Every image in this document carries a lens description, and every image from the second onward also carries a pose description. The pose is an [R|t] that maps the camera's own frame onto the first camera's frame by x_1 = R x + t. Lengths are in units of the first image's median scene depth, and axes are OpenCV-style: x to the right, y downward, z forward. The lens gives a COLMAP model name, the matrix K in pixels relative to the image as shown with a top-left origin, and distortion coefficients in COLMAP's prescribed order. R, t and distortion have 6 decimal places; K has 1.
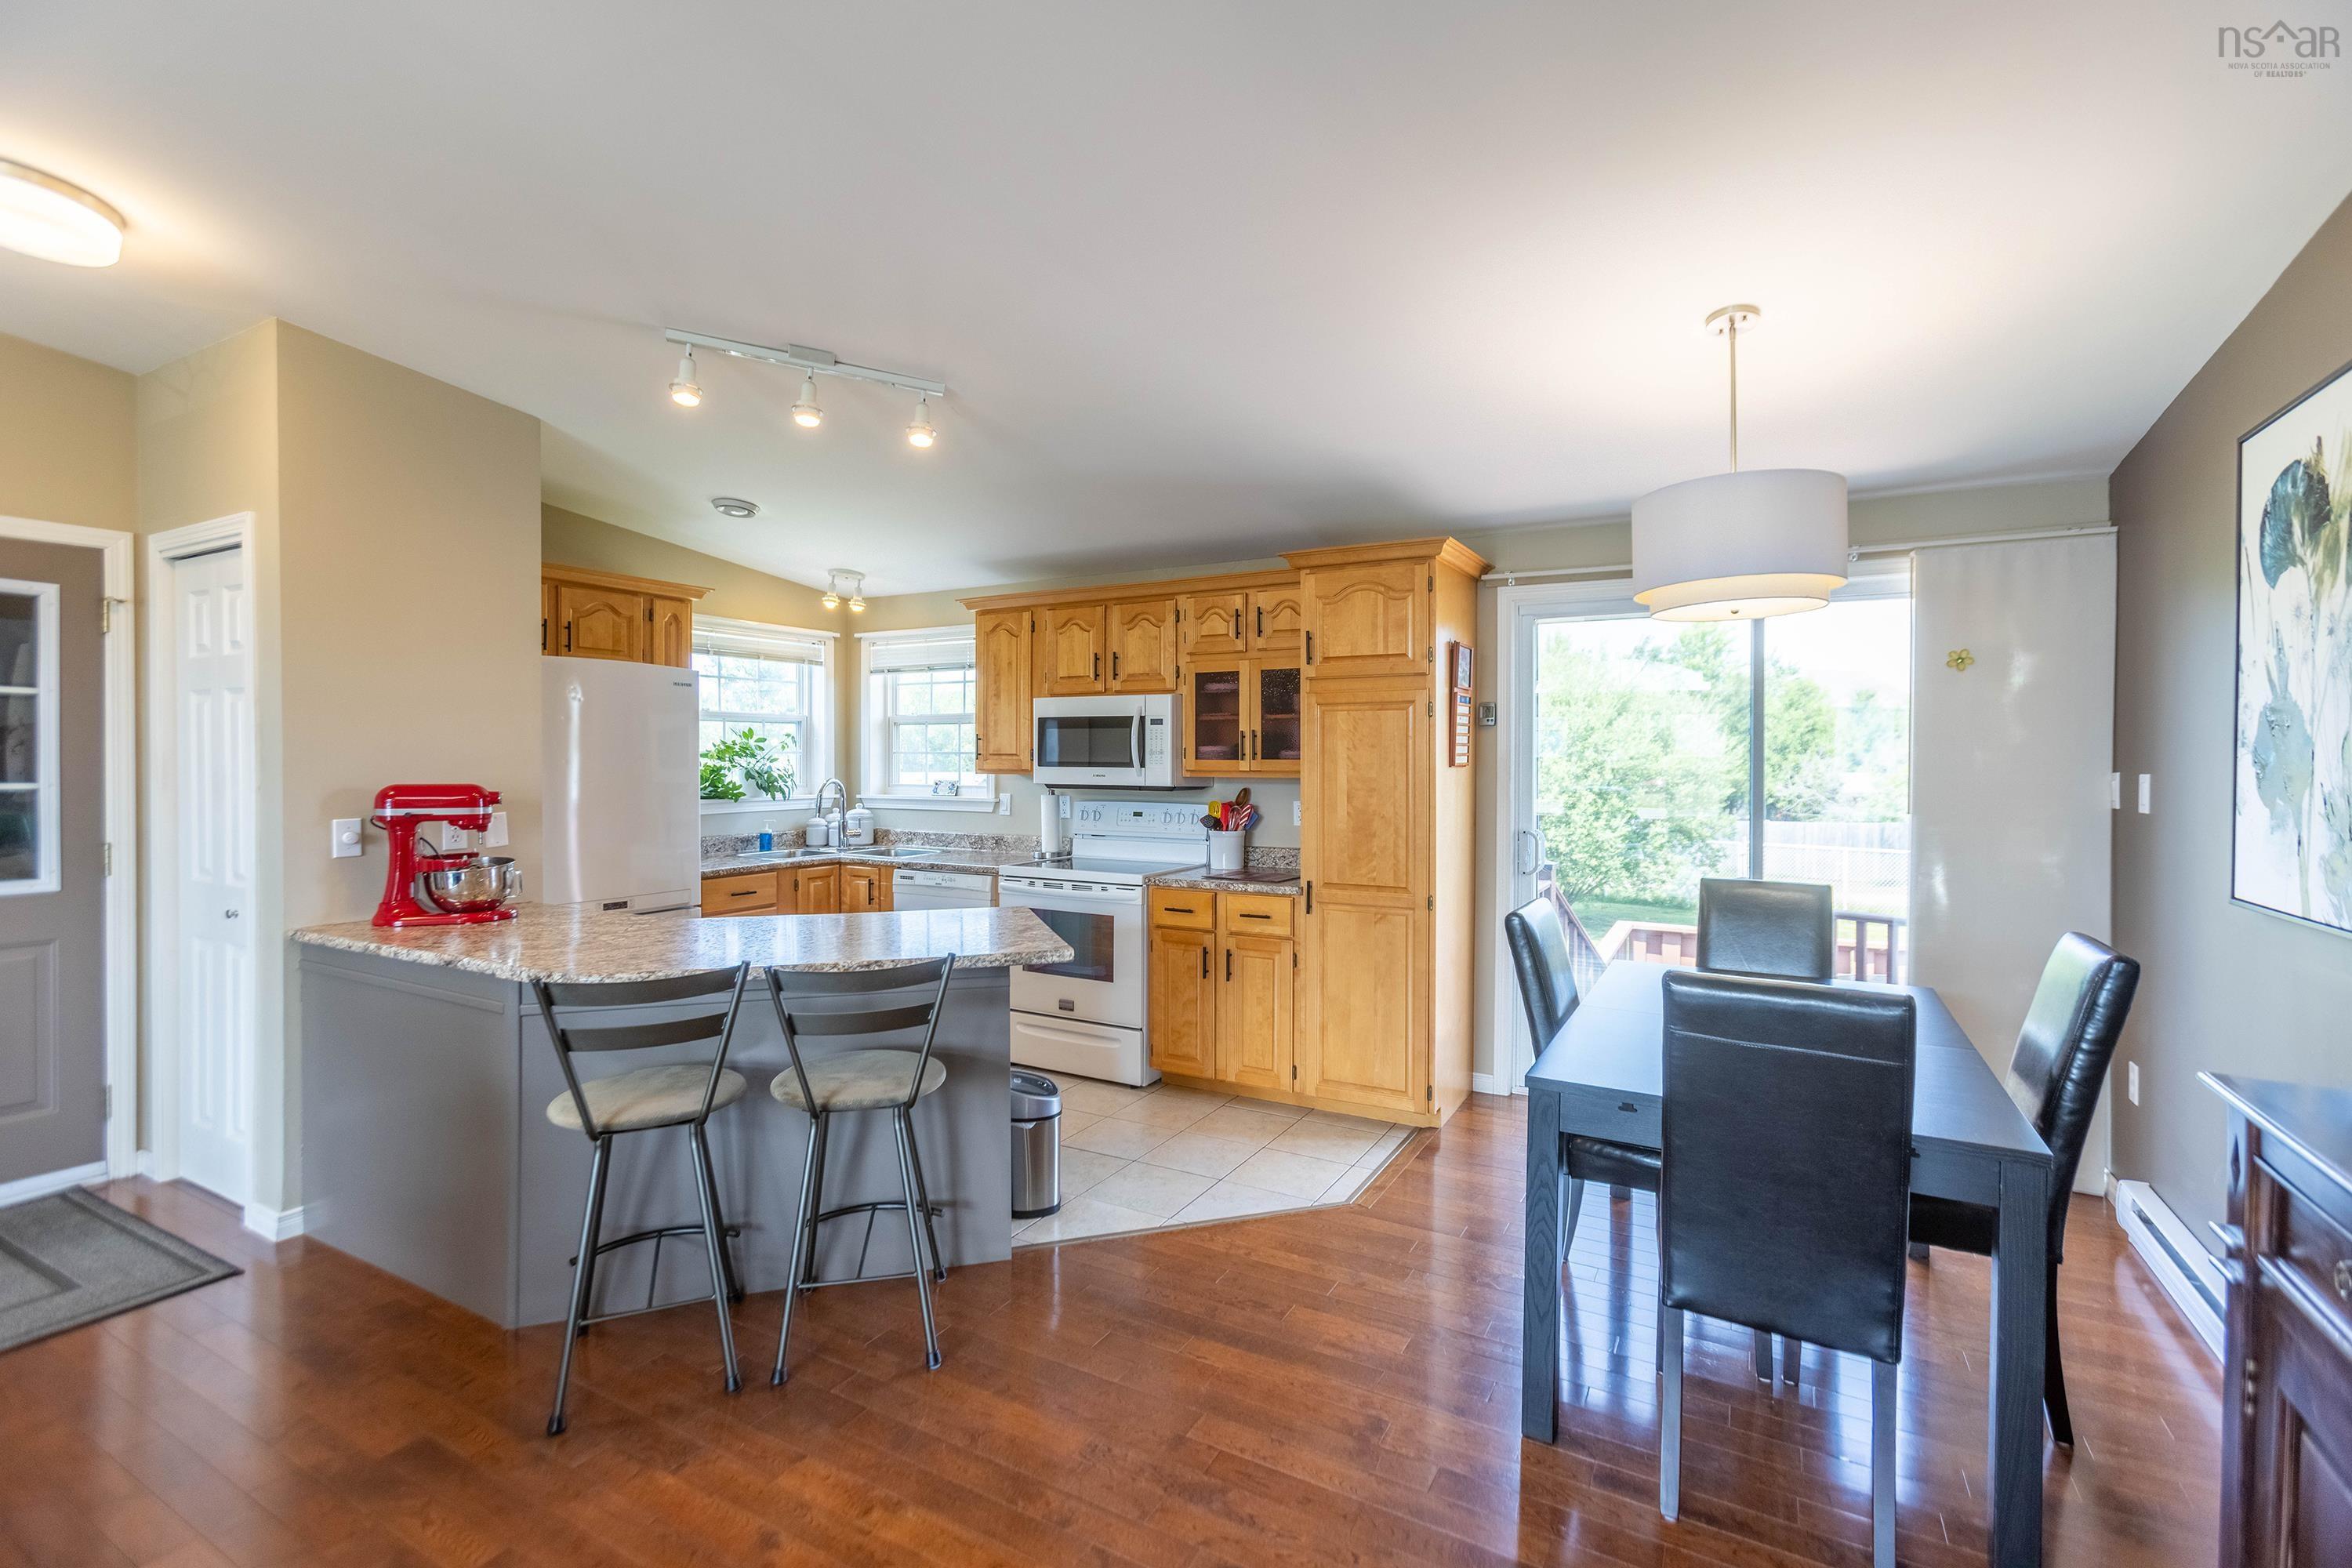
lens RADIAL K [[1045.3, 0, 1188.7], [0, 1045.3, 770.0], [0, 0, 1]] dist [-0.017719, 0.016190]
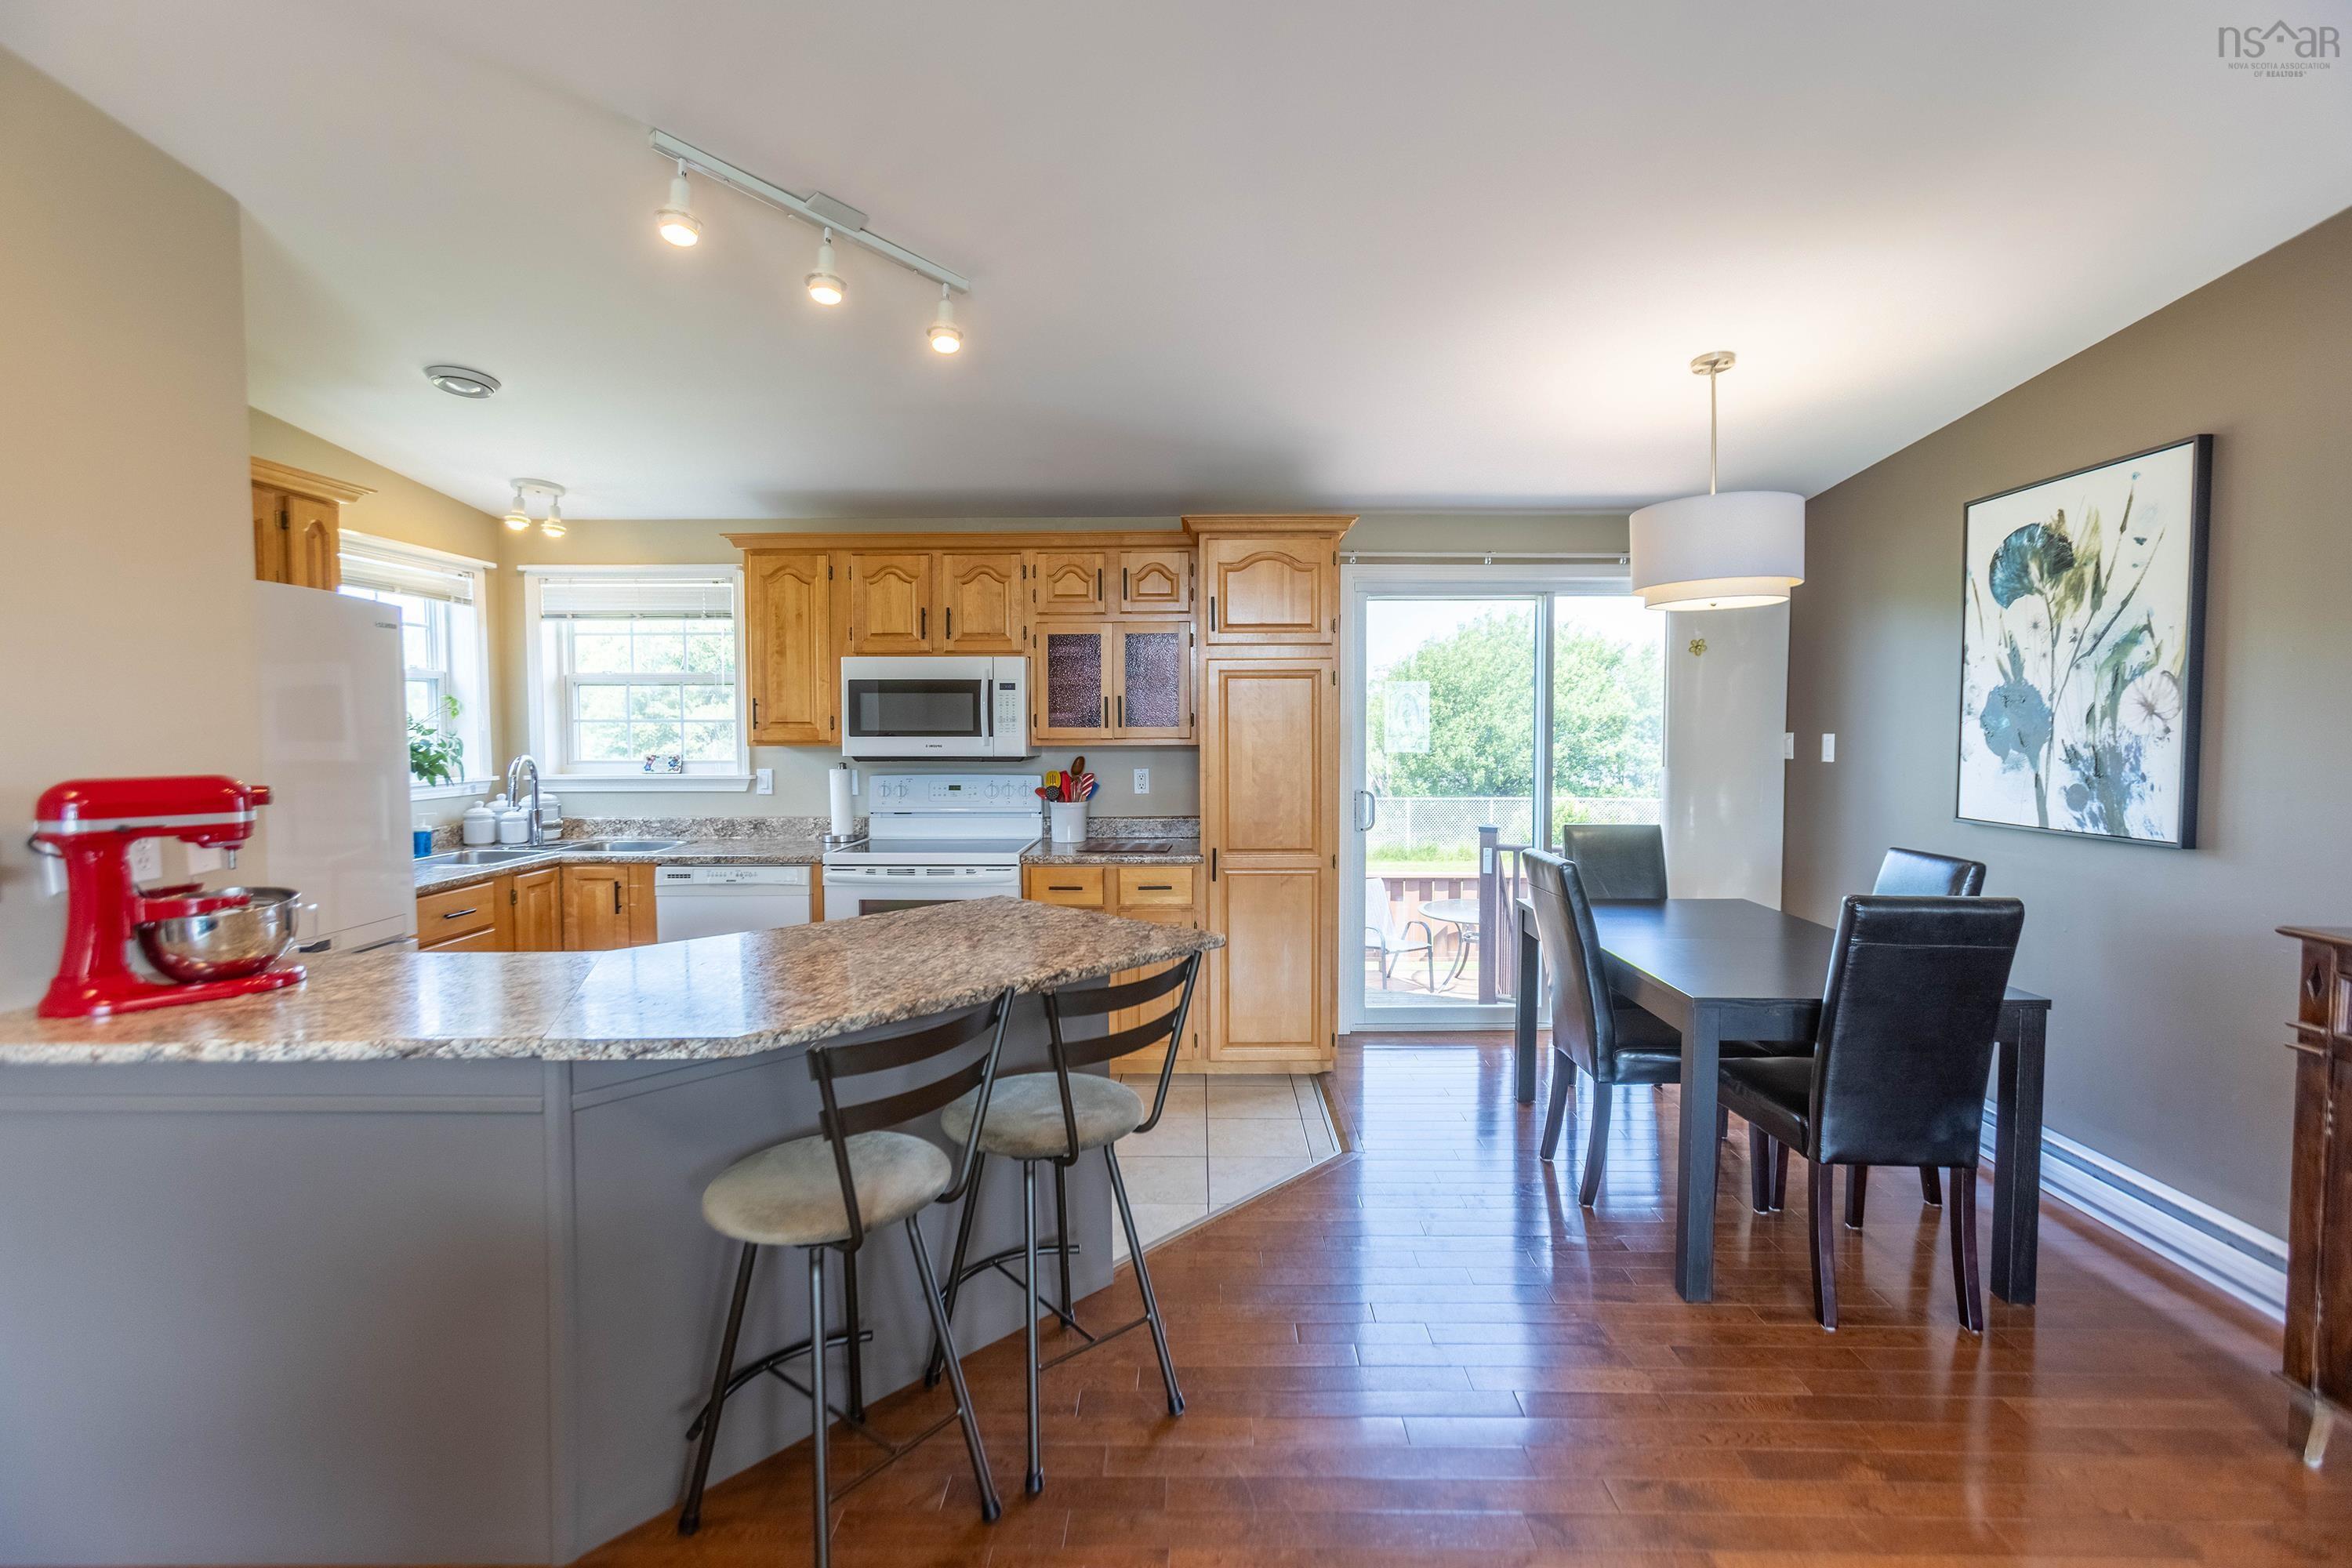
lens RADIAL K [[1045.3, 0, 1188.7], [0, 1045.3, 770.0], [0, 0, 1]] dist [-0.017719, 0.016190]
pose [[0.879614, -0.026382, 0.474957, -0.336277], [0.010168, 0.999275, 0.036676, -0.004843], [-0.475580, -0.027431, 0.879245, 0.118721]]
